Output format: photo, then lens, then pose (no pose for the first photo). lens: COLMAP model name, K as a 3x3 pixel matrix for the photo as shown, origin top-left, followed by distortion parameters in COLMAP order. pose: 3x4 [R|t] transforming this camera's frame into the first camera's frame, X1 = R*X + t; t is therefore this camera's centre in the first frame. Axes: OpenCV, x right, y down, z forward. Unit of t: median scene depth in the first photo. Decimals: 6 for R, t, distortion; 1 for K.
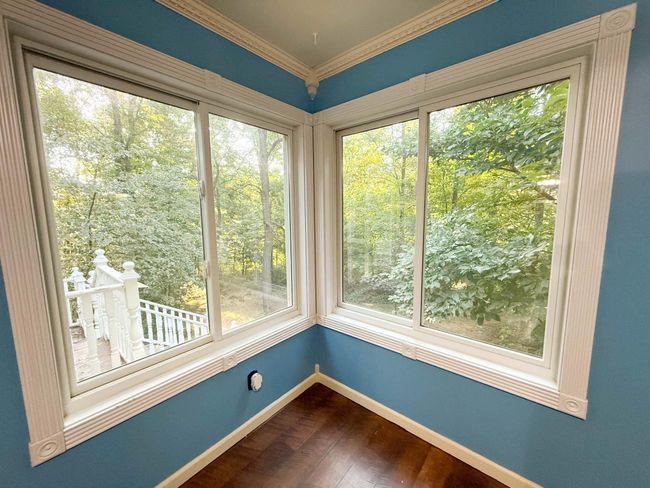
lens RADIAL K [[259.6, 0, 325.6], [0, 259.6, 243.9], [0, 0, 1]] dist [0.000245, -0.000301]
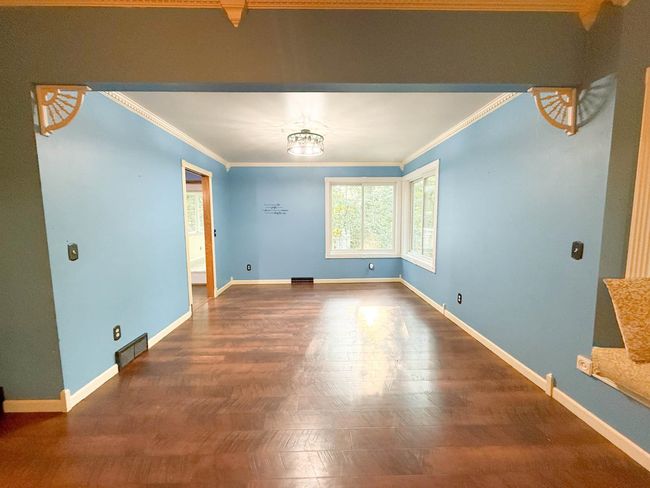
lens RADIAL K [[259.6, 0, 324.1], [0, 259.6, 242.2], [0, 0, 1]] dist [0.000245, -0.000301]
pose [[0.668306, 0.071936, -0.740400, 1.474416], [-0.085155, 0.996169, 0.019923, 0.189996], [0.738996, 0.049734, 0.671872, -1.395111]]
